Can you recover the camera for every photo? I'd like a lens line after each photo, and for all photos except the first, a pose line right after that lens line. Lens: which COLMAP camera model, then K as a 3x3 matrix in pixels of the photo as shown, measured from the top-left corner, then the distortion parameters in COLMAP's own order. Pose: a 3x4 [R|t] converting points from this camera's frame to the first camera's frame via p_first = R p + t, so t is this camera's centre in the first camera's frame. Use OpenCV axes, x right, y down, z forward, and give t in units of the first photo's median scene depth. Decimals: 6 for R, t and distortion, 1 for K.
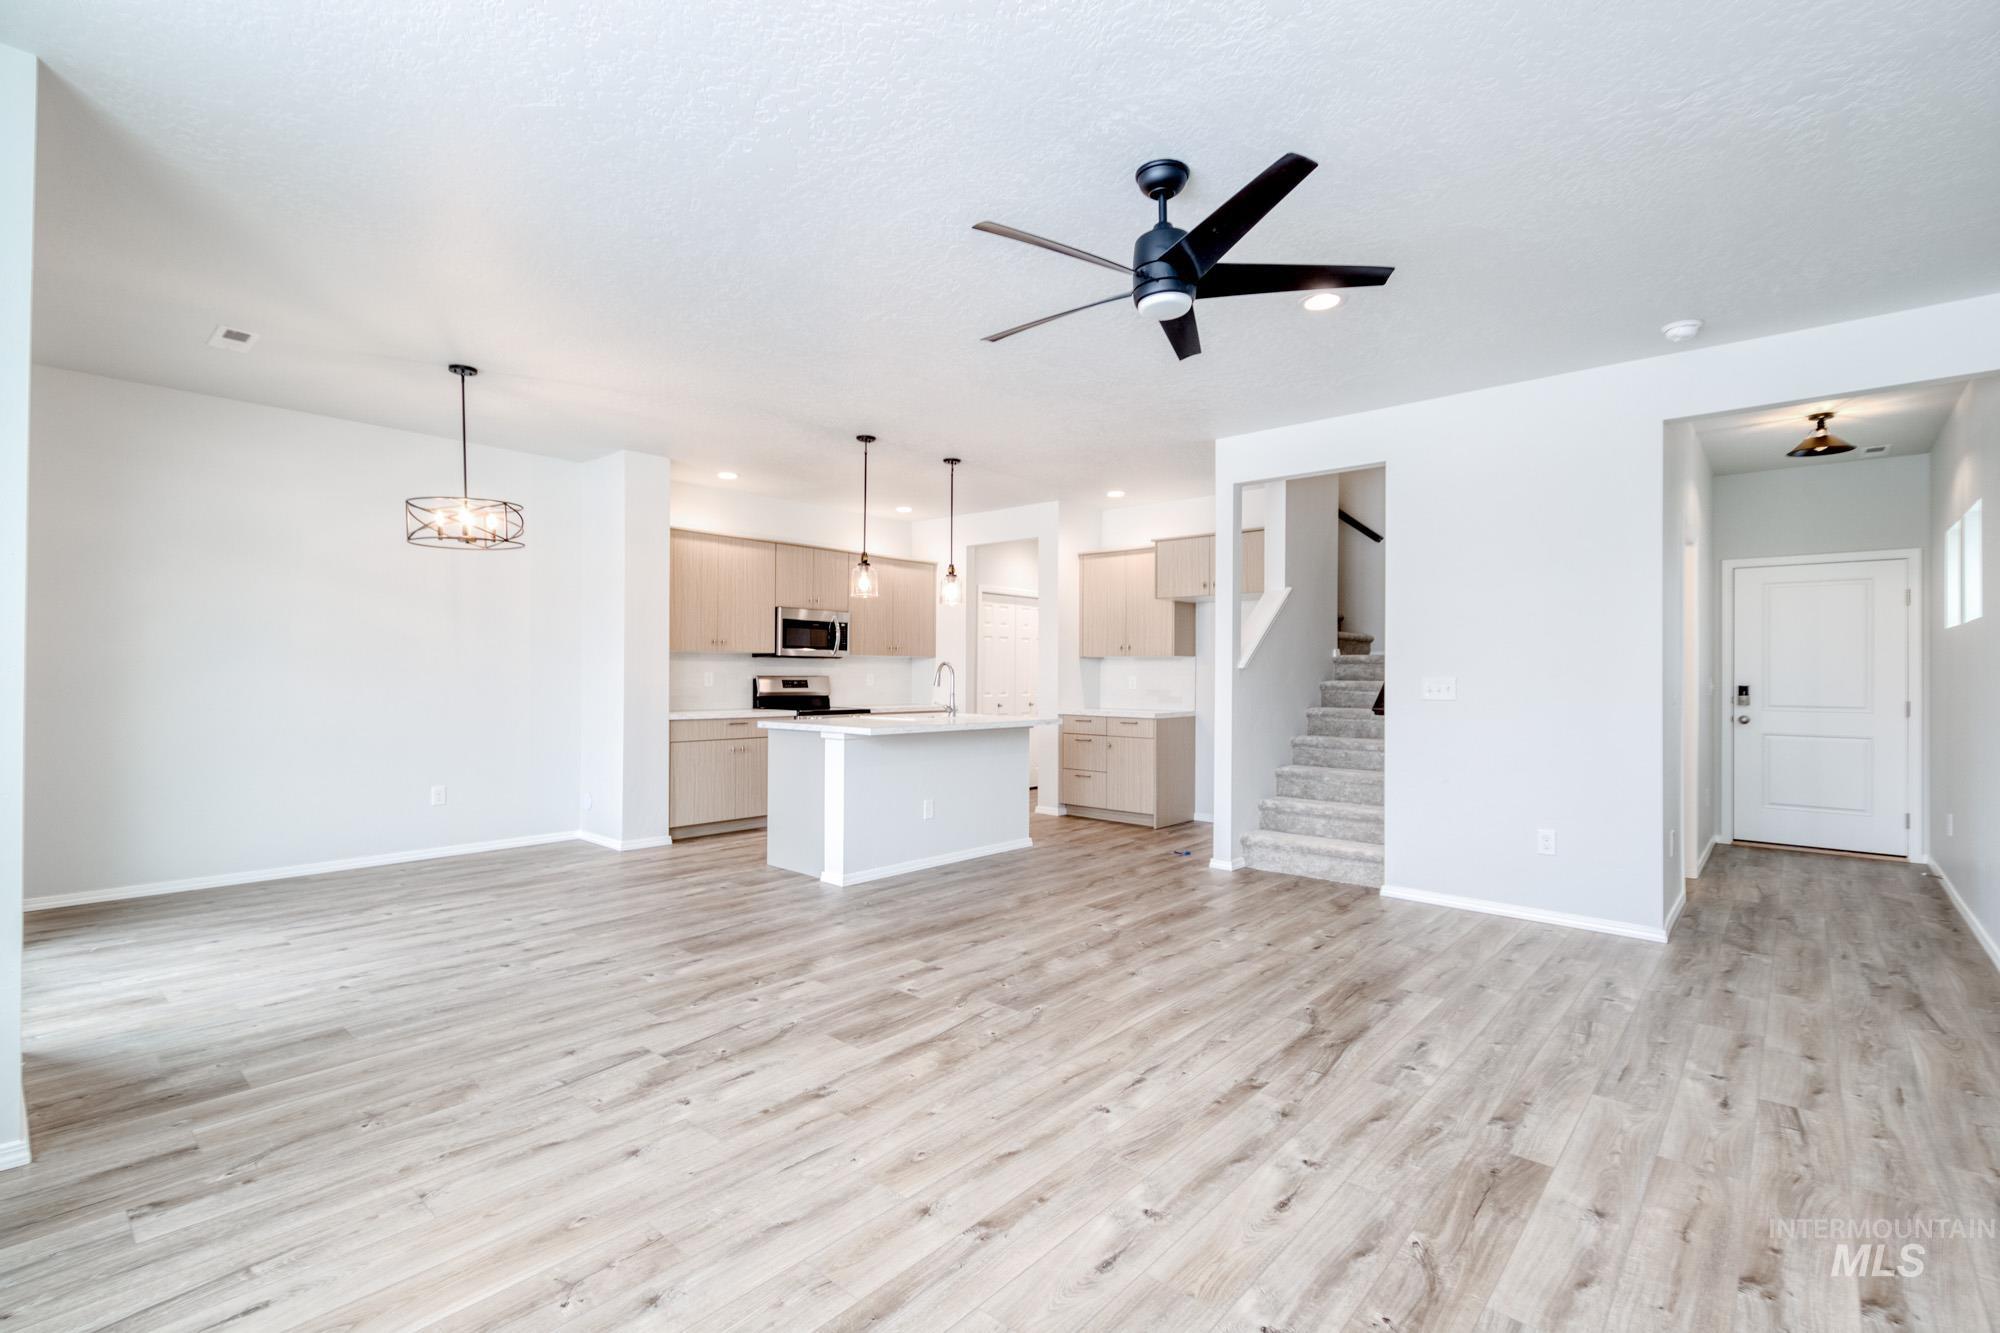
lens RADIAL K [[901.8, 0, 1000.9], [0, 901.8, 669.9], [0, 0, 1]] dist [0.012162, -0.003212]
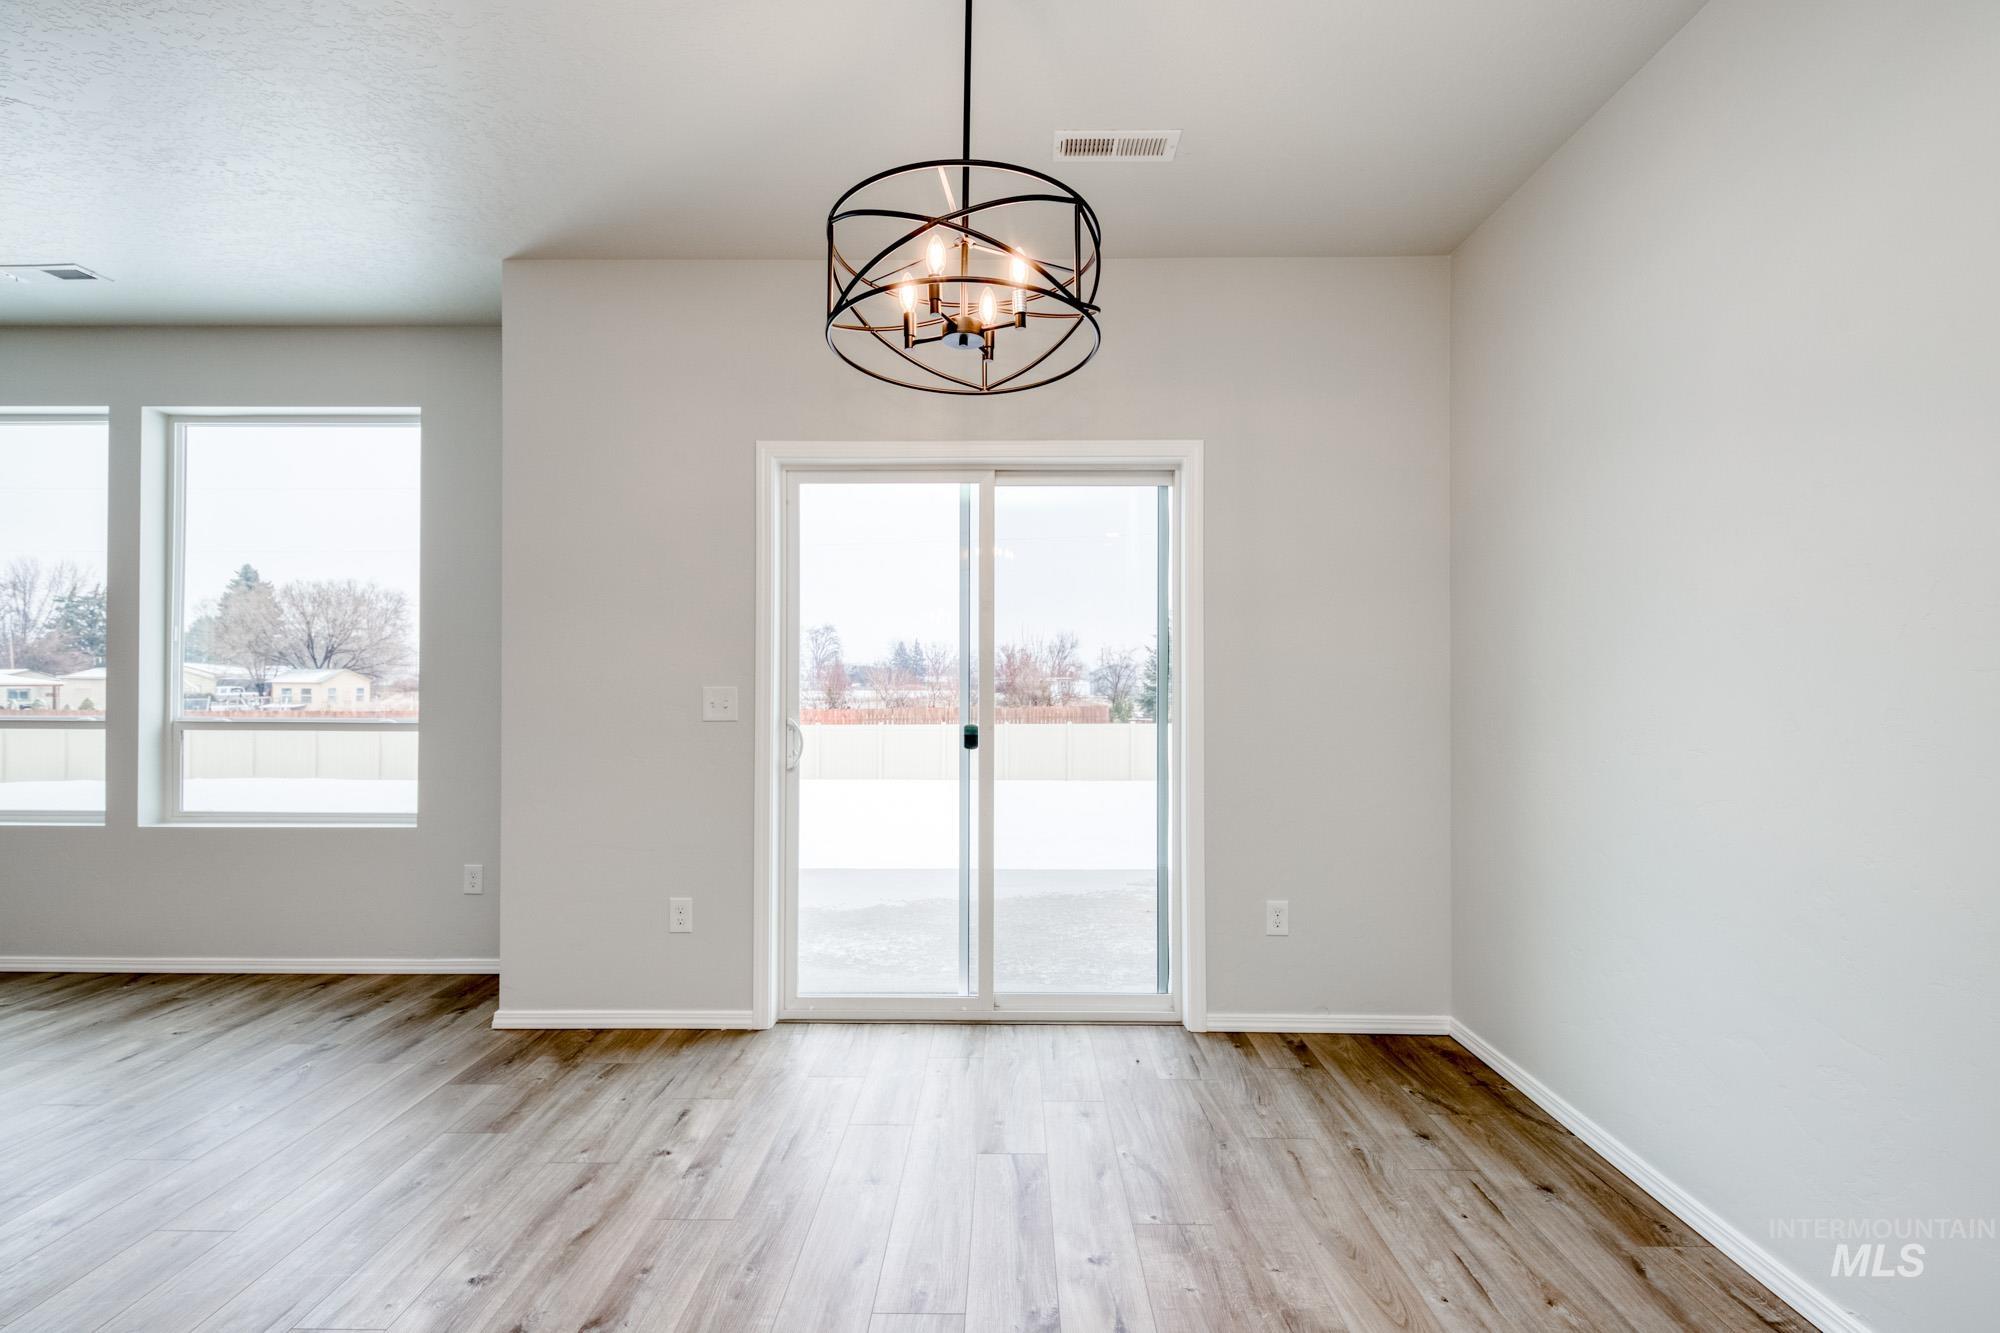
lens RADIAL K [[908.5, 0, 1004.6], [0, 908.5, 680.8], [0, 0, 1]] dist [0.001543, -0.000155]
pose [[-0.756292, -0.013135, -0.654102, -0.483642], [-0.005481, 0.999891, -0.013741, 0.004995], [0.654211, -0.006807, -0.756282, 1.737688]]
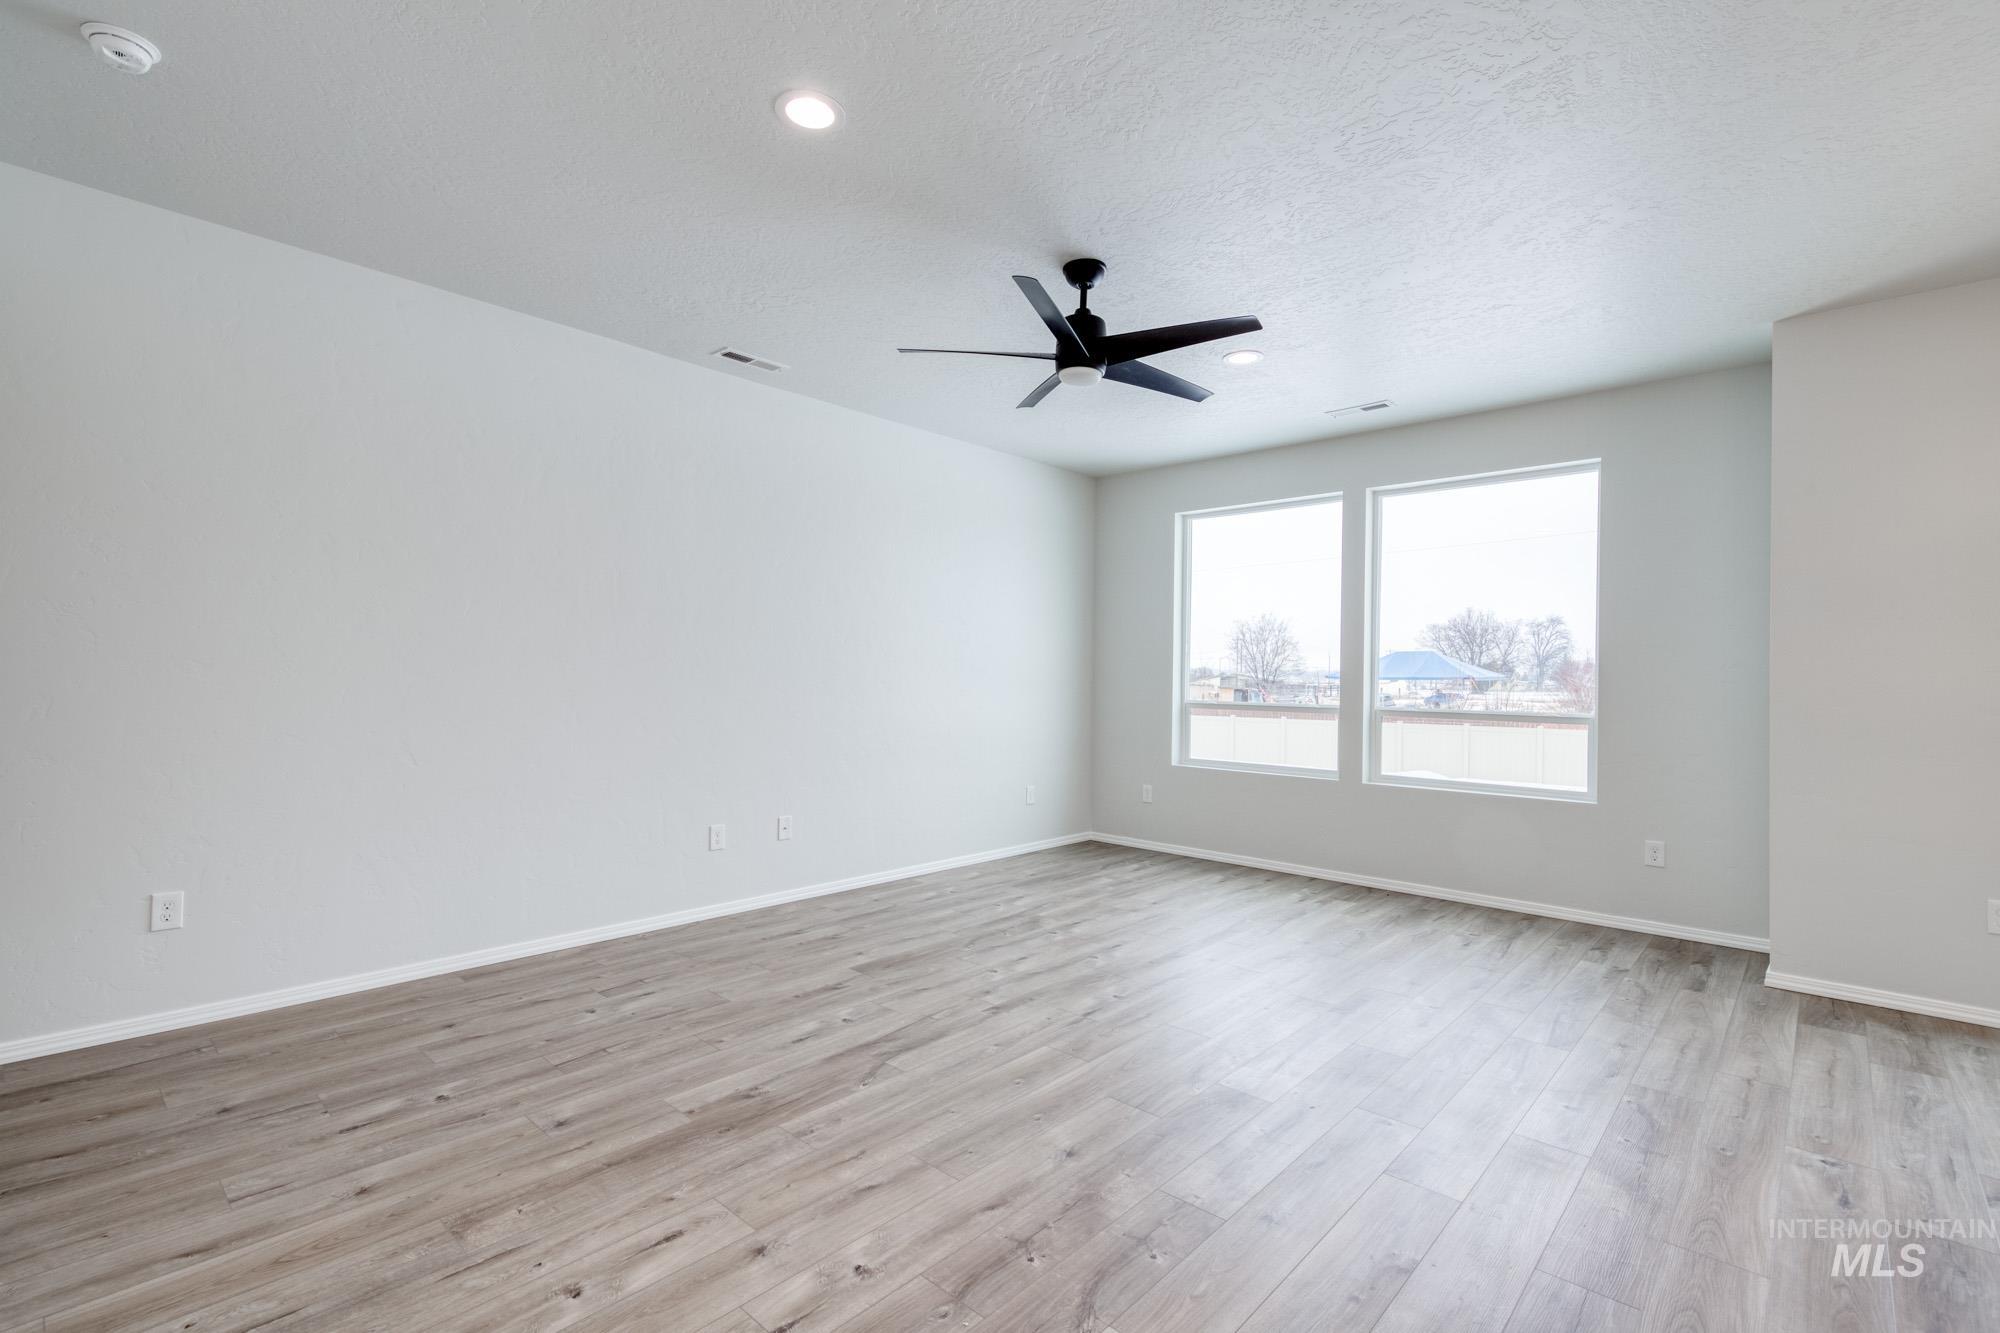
lens RADIAL K [[901.8, 0, 1000.9], [0, 901.8, 669.9], [0, 0, 1]] dist [0.012162, -0.003212]
pose [[-0.999582, -0.021629, 0.019204, 0.207231], [-0.021883, 0.999675, -0.013112, 0.010798], [-0.018914, -0.013527, -0.999730, 1.788859]]
